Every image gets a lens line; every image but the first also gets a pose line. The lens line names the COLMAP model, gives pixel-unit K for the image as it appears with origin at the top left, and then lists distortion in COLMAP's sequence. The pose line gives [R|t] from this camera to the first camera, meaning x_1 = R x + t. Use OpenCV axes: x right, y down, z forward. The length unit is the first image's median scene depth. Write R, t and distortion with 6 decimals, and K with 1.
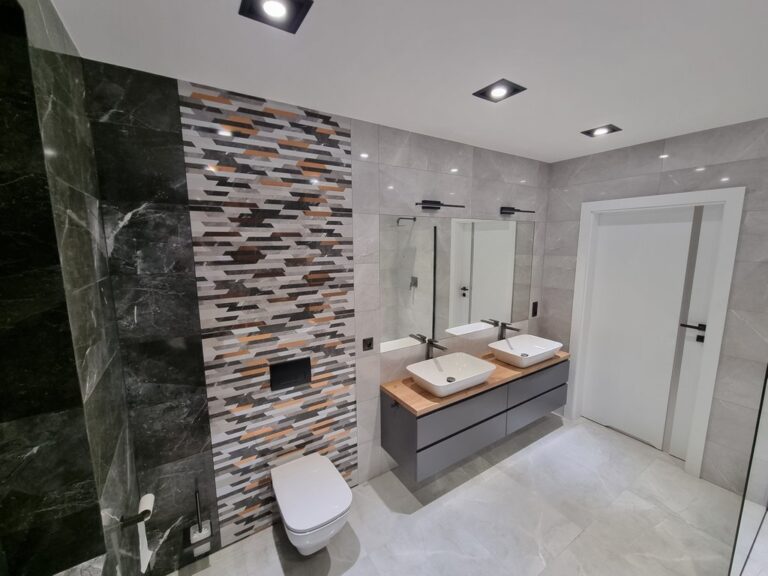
lens RADIAL K [[313.4, 0, 385.9], [0, 313.4, 289.0], [0, 0, 1]] dist [0.003509, -0.003053]
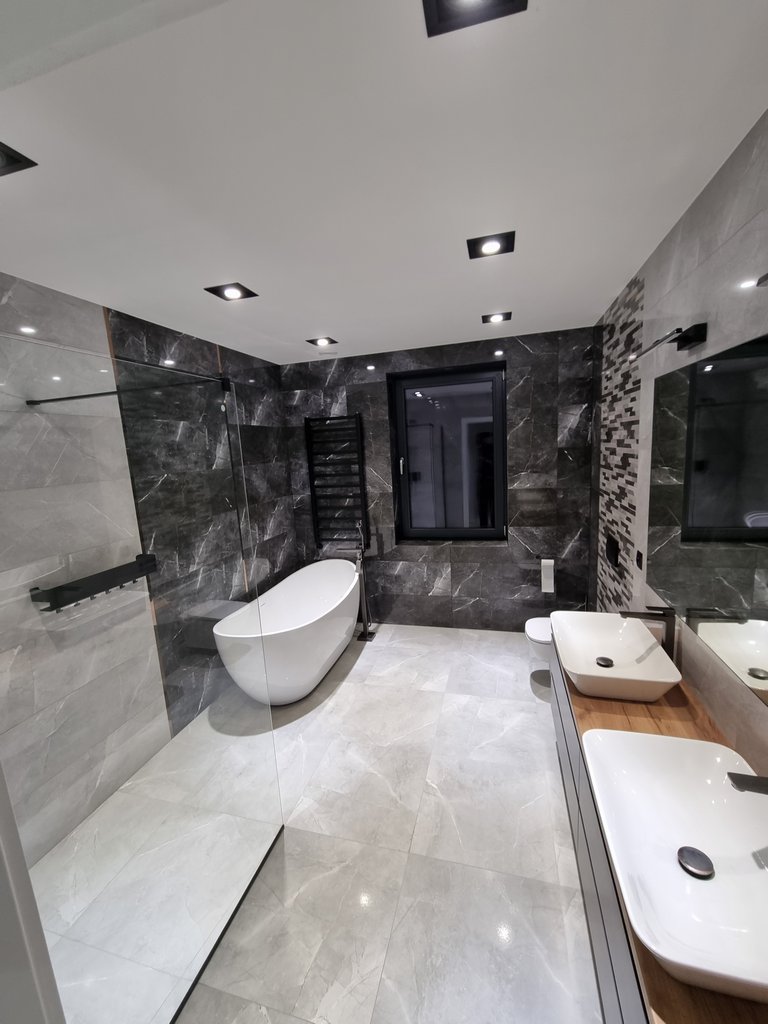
lens RADIAL K [[417.8, 0, 383.0], [0, 417.8, 514.4], [0, 0, 1]] dist [0.003509, -0.003053]
pose [[-0.746083, 0.157022, -0.647074, 0.913783], [-0.035915, 0.960892, 0.274585, -0.158600], [0.664884, 0.228103, -0.711265, 1.146528]]
